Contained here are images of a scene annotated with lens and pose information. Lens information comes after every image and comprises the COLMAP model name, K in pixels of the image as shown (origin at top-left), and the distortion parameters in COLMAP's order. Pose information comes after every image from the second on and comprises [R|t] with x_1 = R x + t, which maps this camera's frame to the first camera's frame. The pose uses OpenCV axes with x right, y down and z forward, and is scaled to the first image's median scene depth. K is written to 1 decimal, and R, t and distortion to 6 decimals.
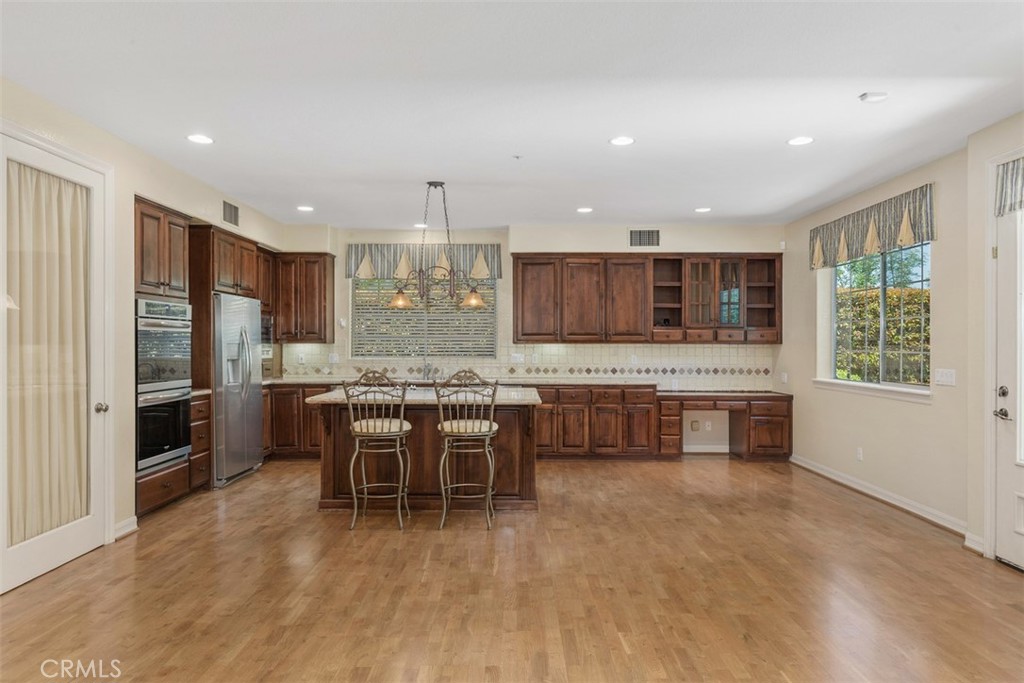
lens RADIAL K [[637.1, 0, 514.3], [0, 637.1, 340.5], [0, 0, 1]] dist [0.006224, 0.003276]
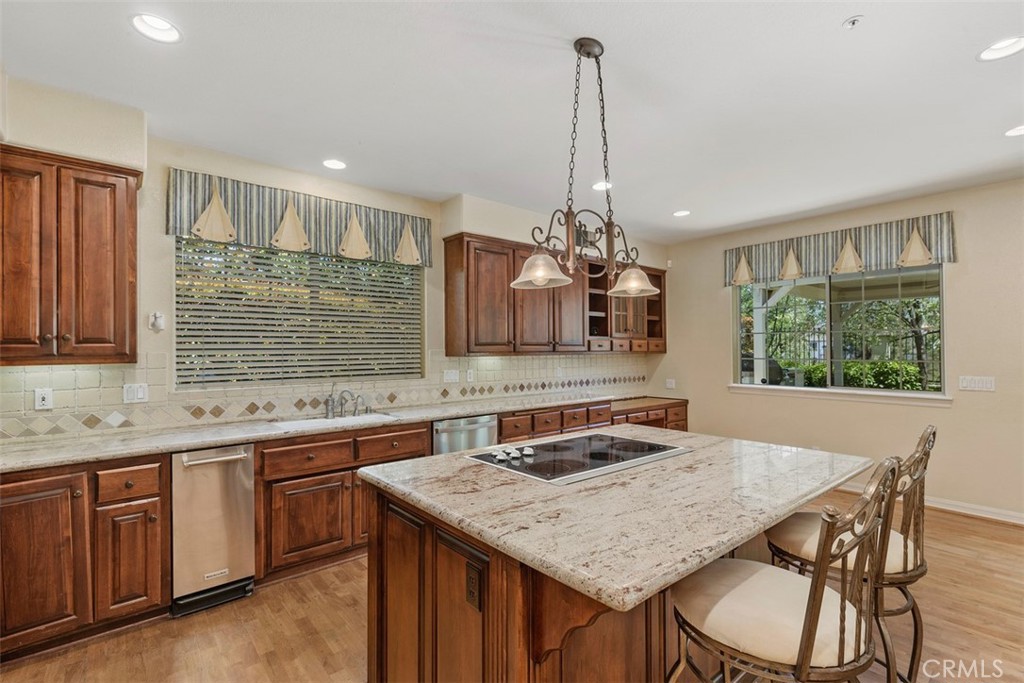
lens RADIAL K [[467.5, 0, 506.9], [0, 467.5, 344.9], [0, 0, 1]] dist [0.015404, -0.003689]
pose [[0.767146, -0.000820, 0.641472, -0.308911], [0.004545, 0.999981, -0.004157, -0.006297], [-0.641456, 0.006104, 0.767135, 0.559475]]
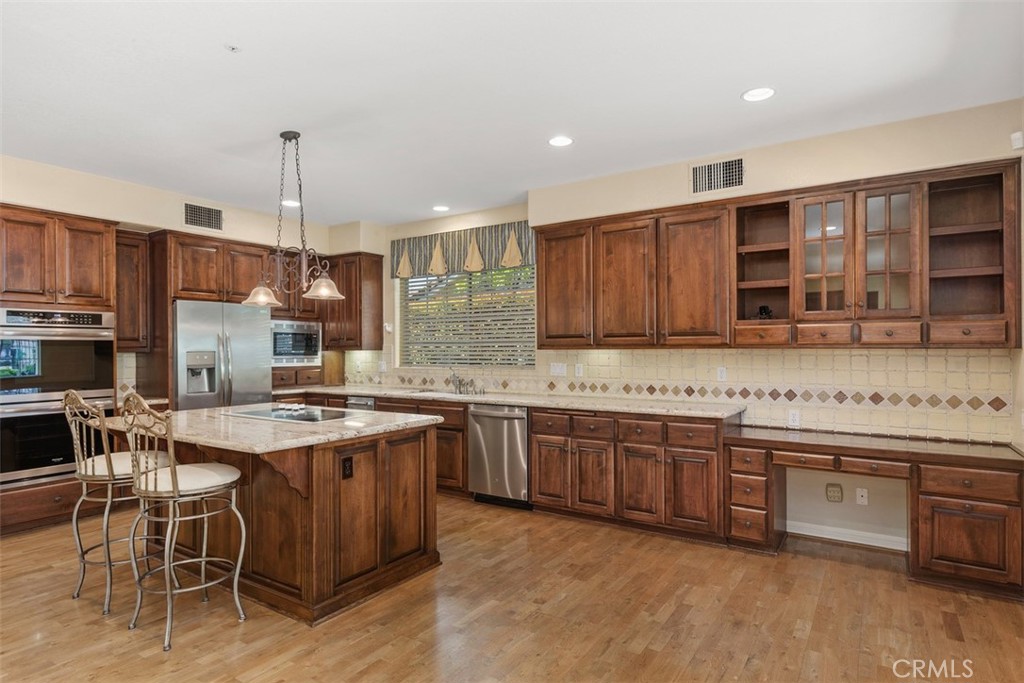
lens RADIAL K [[566.4, 0, 513.1], [0, 566.4, 344.7], [0, 0, 1]] dist [0.005493, 0.000514]
pose [[0.835905, -0.009120, -0.548798, 0.336904], [0.008561, 0.999957, -0.003577, 0.001291], [0.548807, -0.001708, 0.835947, 0.437629]]
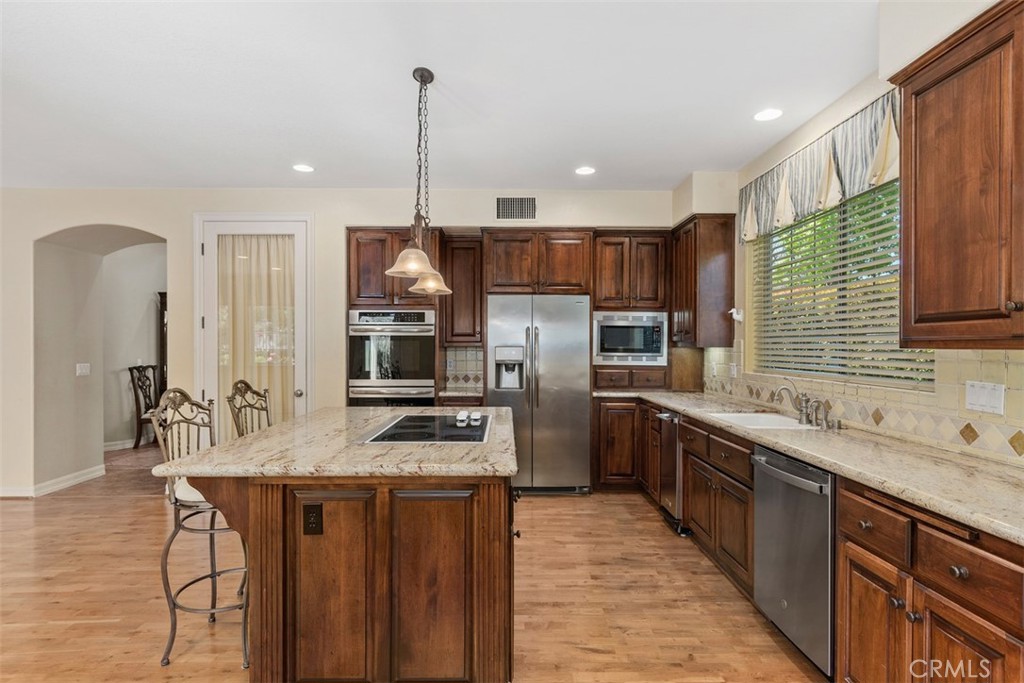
lens RADIAL K [[536.1, 0, 510.6], [0, 536.1, 345.6], [0, 0, 1]] dist [0.009250, 0.001036]
pose [[0.010311, -0.001062, -0.999946, 0.278338], [0.001445, 0.999998, -0.001047, 0.003205], [0.999946, -0.001434, 0.010312, 0.797317]]
